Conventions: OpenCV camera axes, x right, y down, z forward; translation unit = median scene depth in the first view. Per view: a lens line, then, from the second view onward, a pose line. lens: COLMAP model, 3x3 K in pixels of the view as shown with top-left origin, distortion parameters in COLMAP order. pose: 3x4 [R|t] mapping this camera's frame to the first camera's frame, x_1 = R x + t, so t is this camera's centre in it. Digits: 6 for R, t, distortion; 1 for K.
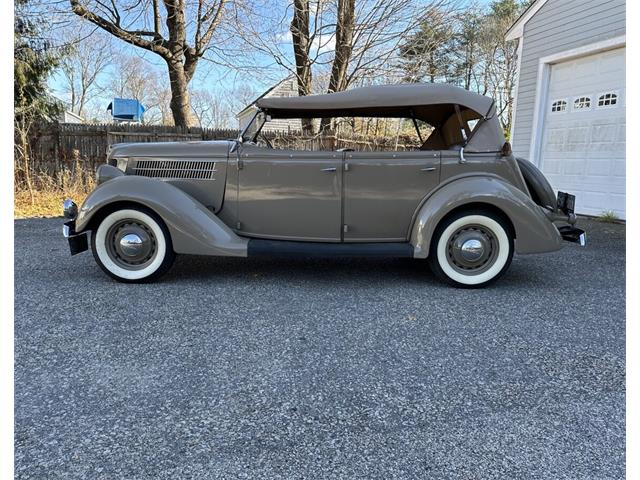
lens RADIAL K [[454.7, 0, 318.3], [0, 454.7, 241.1], [0, 0, 1]] dist [-0.000305, -0.004515]
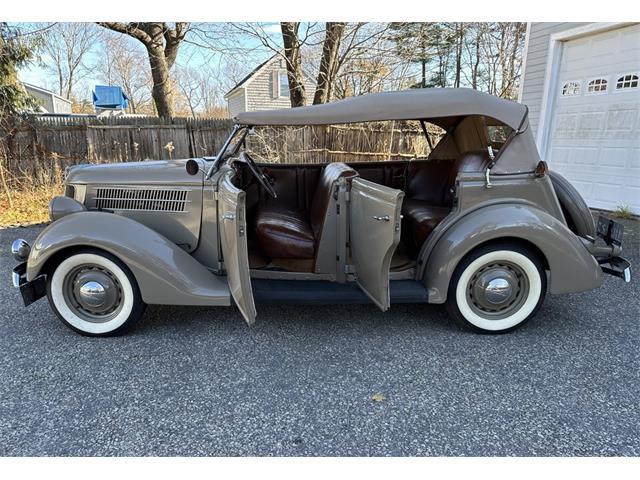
lens RADIAL K [[450.3, 0, 308.3], [0, 450.3, 260.4], [0, 0, 1]] dist [-0.029515, 0.022888]
pose [[0.999728, -0.021541, -0.008928, -0.002406], [0.022257, 0.995697, 0.089951, -0.116301], [0.006952, -0.090125, 0.995906, 0.173865]]
